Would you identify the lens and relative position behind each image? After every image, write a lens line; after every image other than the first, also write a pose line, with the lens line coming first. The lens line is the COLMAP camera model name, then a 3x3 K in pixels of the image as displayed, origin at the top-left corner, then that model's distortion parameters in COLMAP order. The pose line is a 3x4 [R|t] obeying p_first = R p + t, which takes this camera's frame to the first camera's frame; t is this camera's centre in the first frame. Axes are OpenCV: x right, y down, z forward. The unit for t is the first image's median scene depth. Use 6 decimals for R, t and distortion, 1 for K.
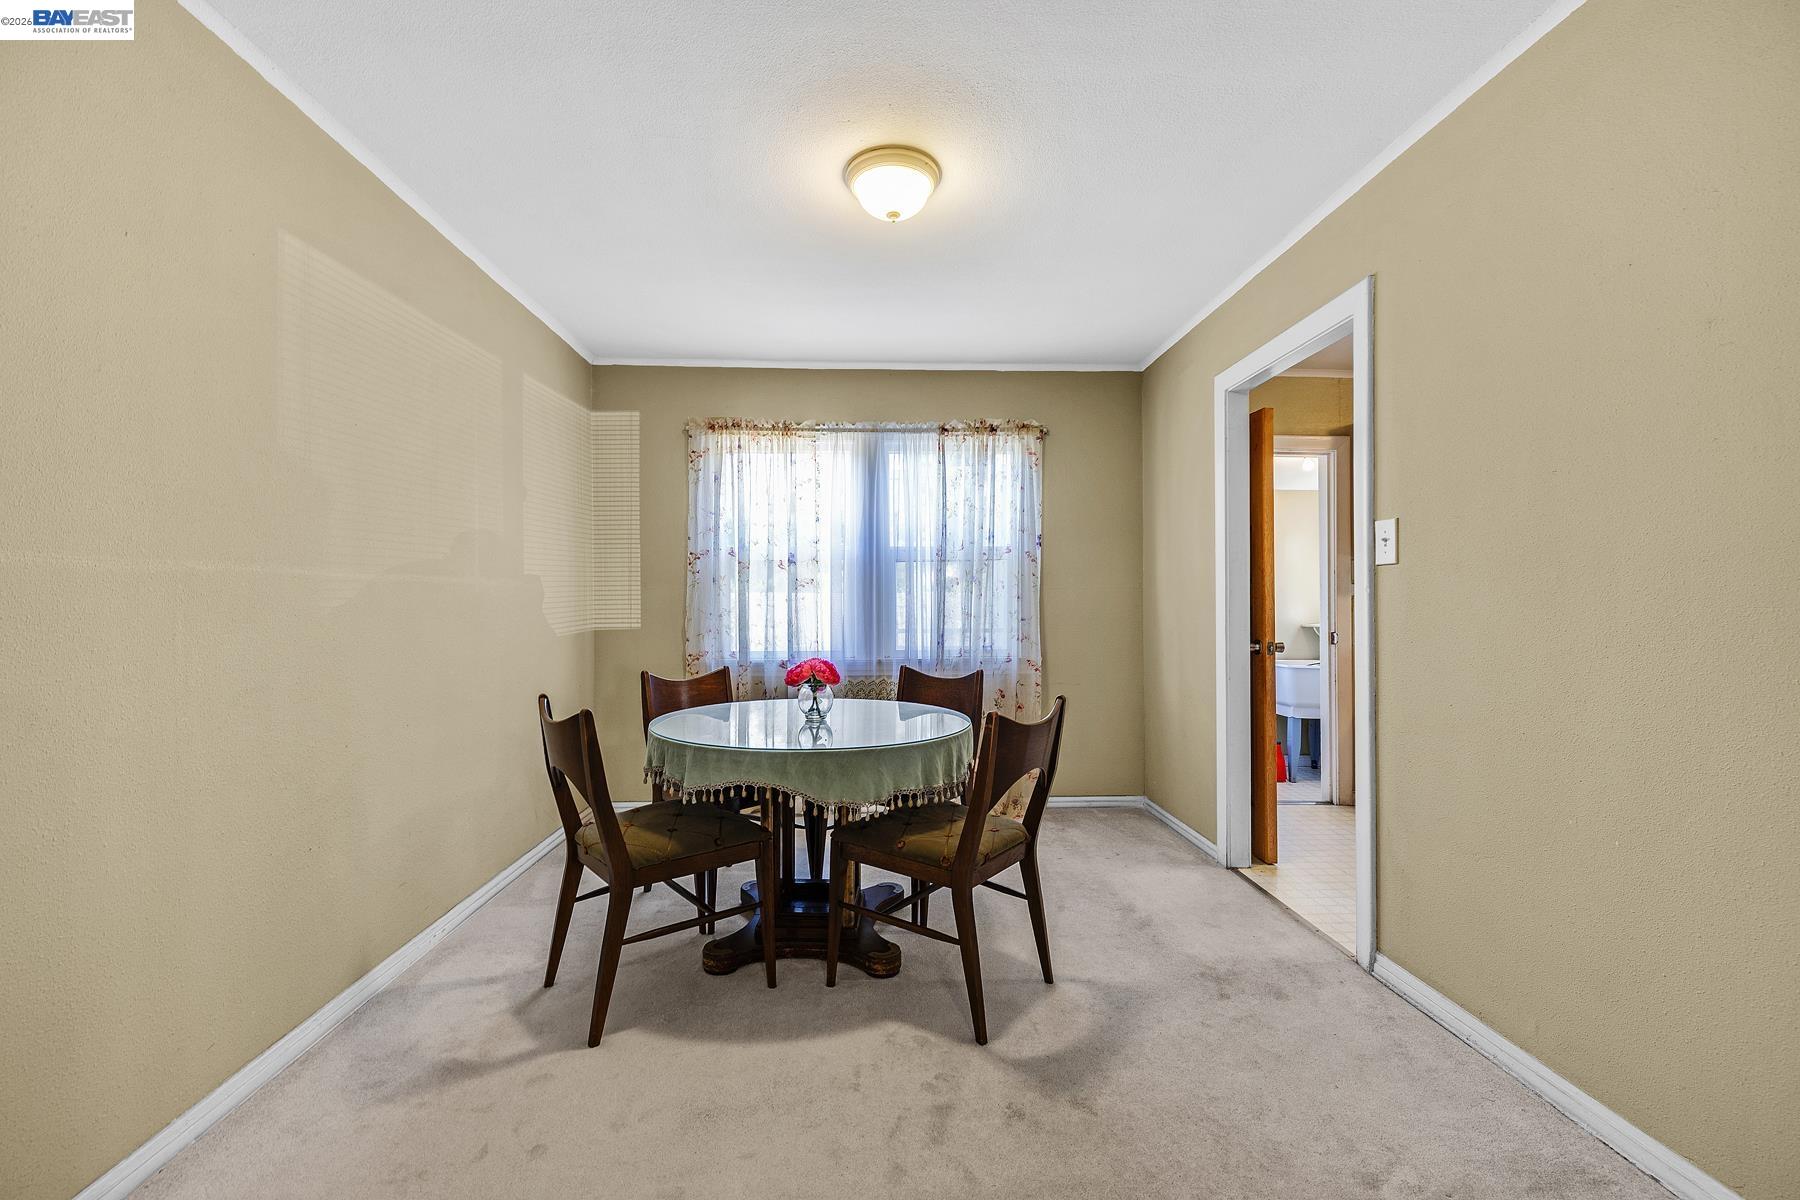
lens RADIAL K [[747.8, 0, 897.9], [0, 747.8, 600.4], [0, 0, 1]] dist [-0.003356, 0.000700]
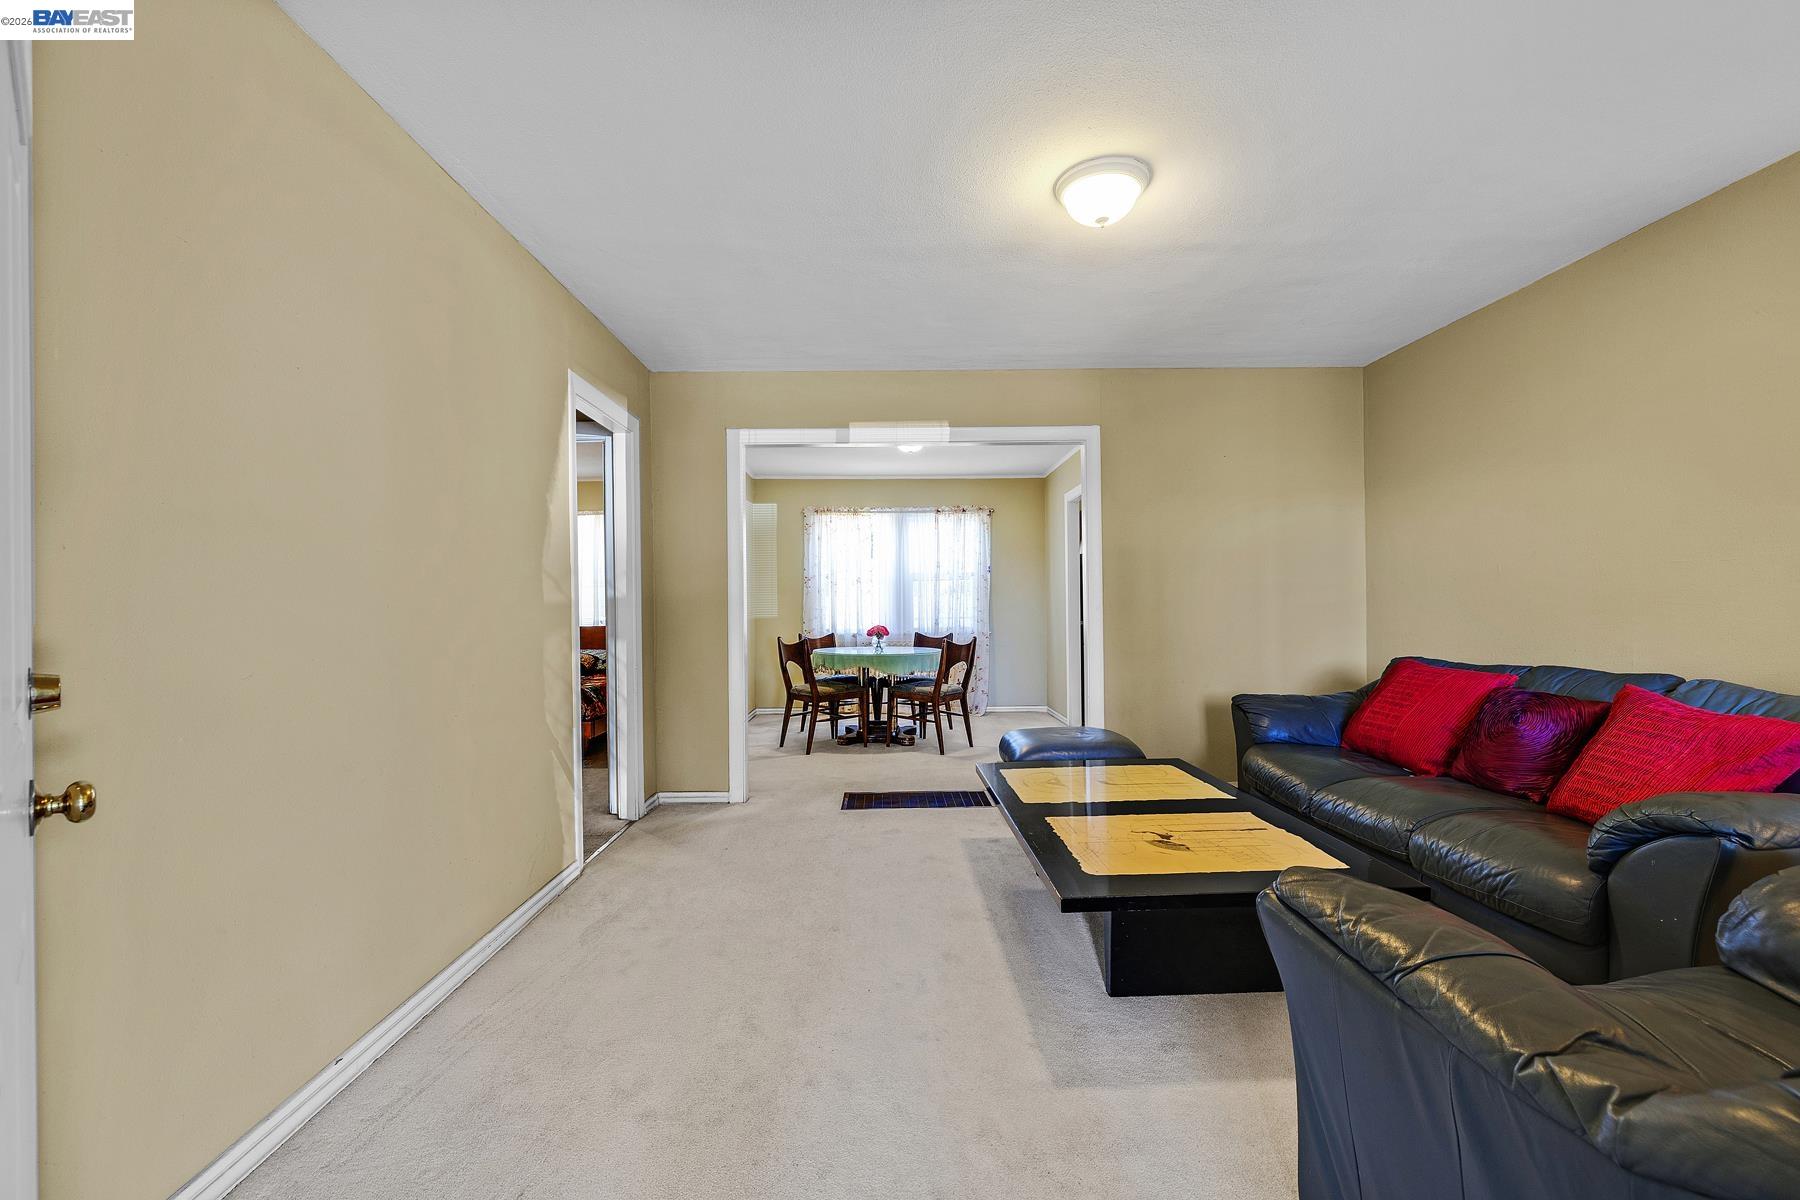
lens RADIAL K [[747.8, 0, 899.8], [0, 747.8, 602.9], [0, 0, 1]] dist [-0.003356, 0.000700]
pose [[0.999623, -0.005452, -0.026902, 0.014839], [0.005442, 0.999985, -0.000452, 0.004772], [0.026904, 0.000305, 0.999638, -0.909424]]
